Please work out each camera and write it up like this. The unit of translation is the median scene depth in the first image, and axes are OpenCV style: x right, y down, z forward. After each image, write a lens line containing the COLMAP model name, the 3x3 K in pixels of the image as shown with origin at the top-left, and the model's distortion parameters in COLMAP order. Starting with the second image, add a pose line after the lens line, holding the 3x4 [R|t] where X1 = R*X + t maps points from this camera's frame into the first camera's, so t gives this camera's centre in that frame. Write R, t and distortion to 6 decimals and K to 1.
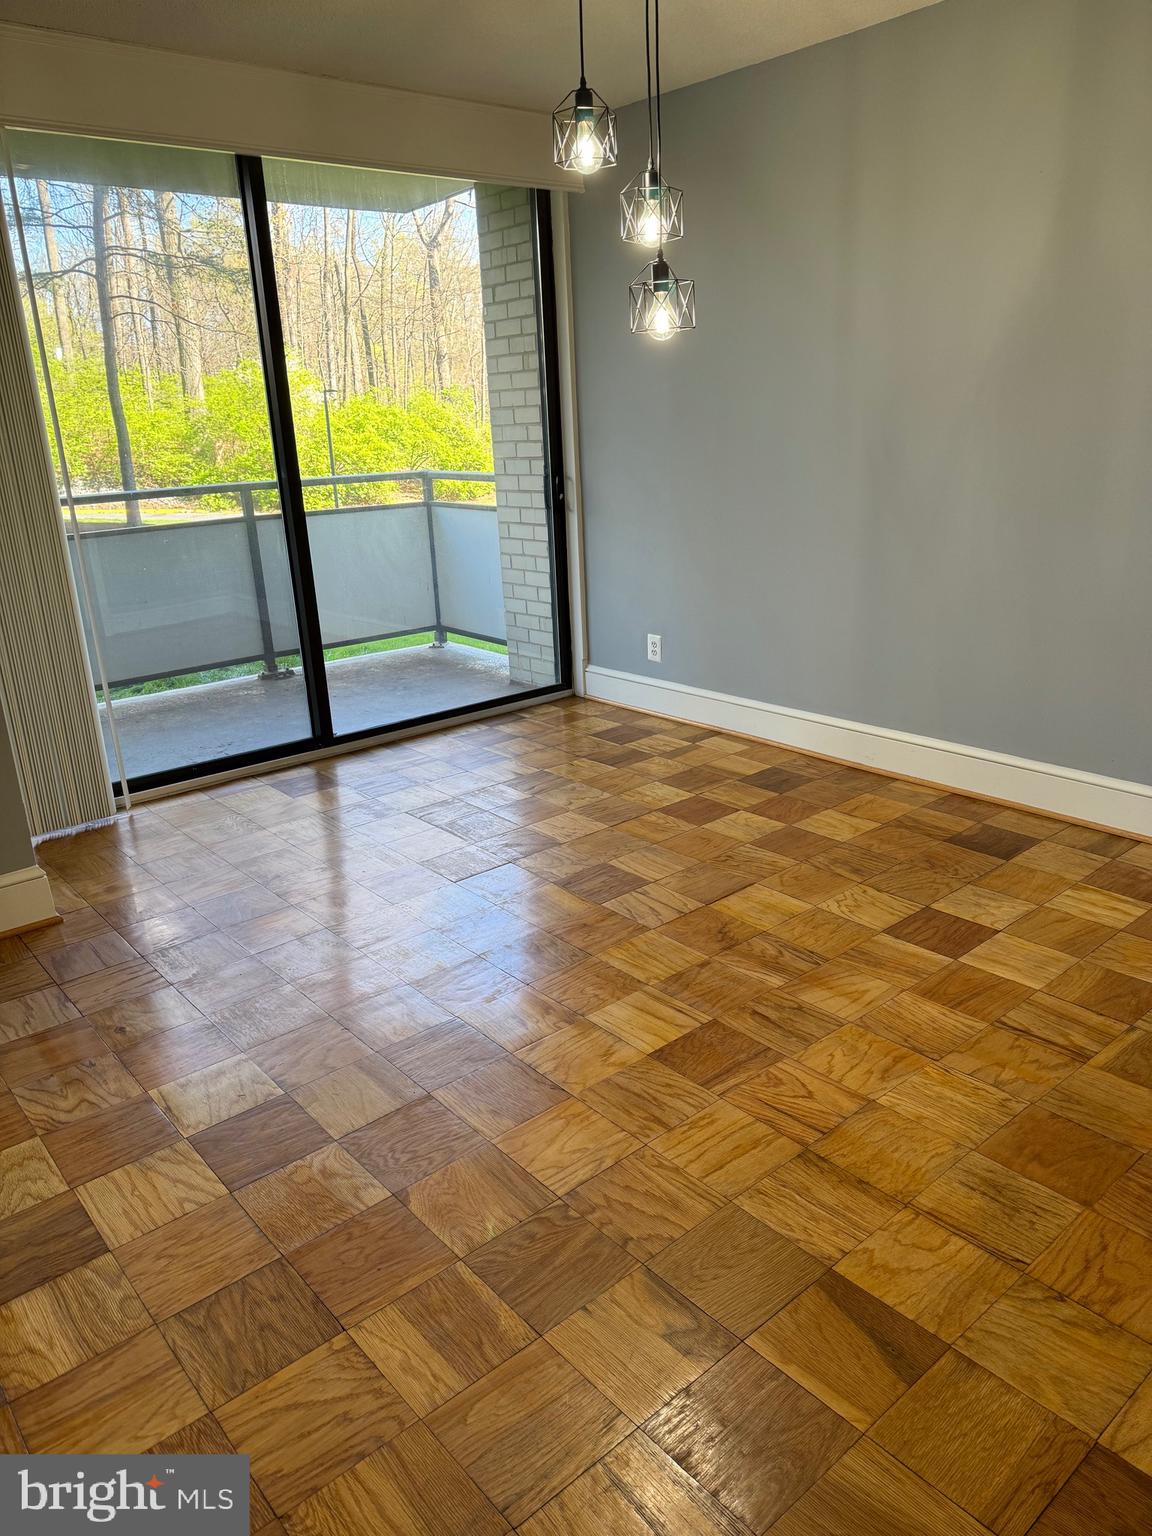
lens RADIAL K [[1069.7, 0, 576.0], [0, 1069.7, 768.0], [0, 0, 1]] dist [0.199935, -0.428652]
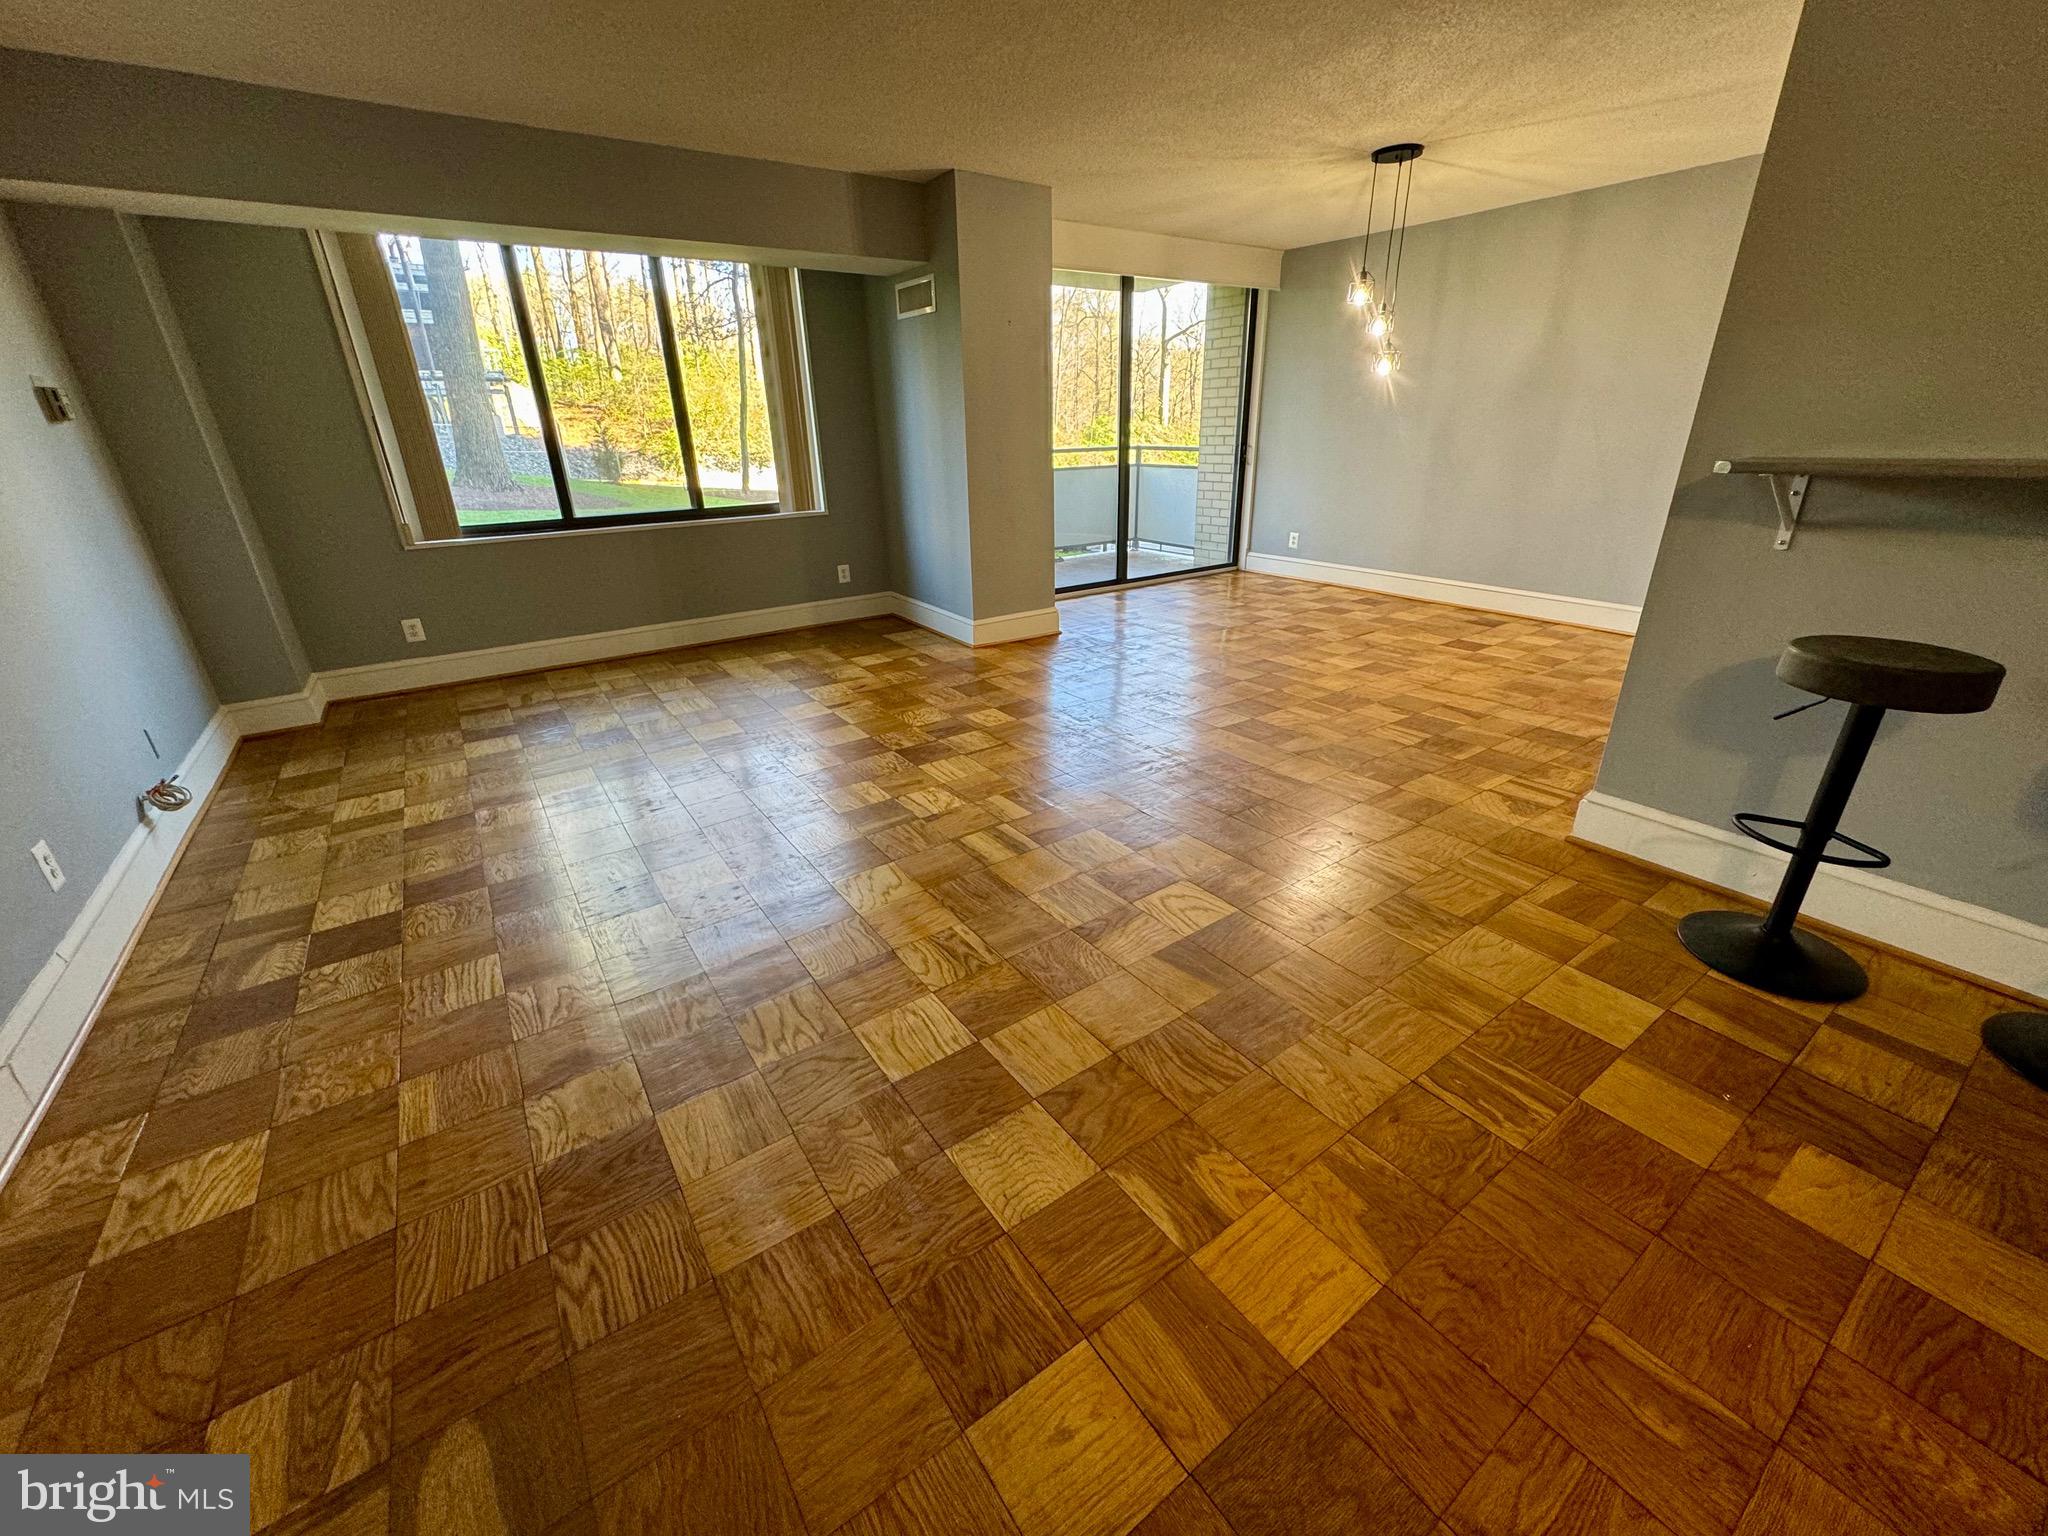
lens RADIAL K [[813.0, 0, 1024.0], [0, 813.0, 768.0], [0, 0, 1]] dist [0.001151, 0.000076]
pose [[0.995220, 0.054316, -0.081166, -0.317372], [-0.046798, 0.994676, 0.091818, 0.213376], [0.085721, -0.087581, 0.992462, -0.578887]]
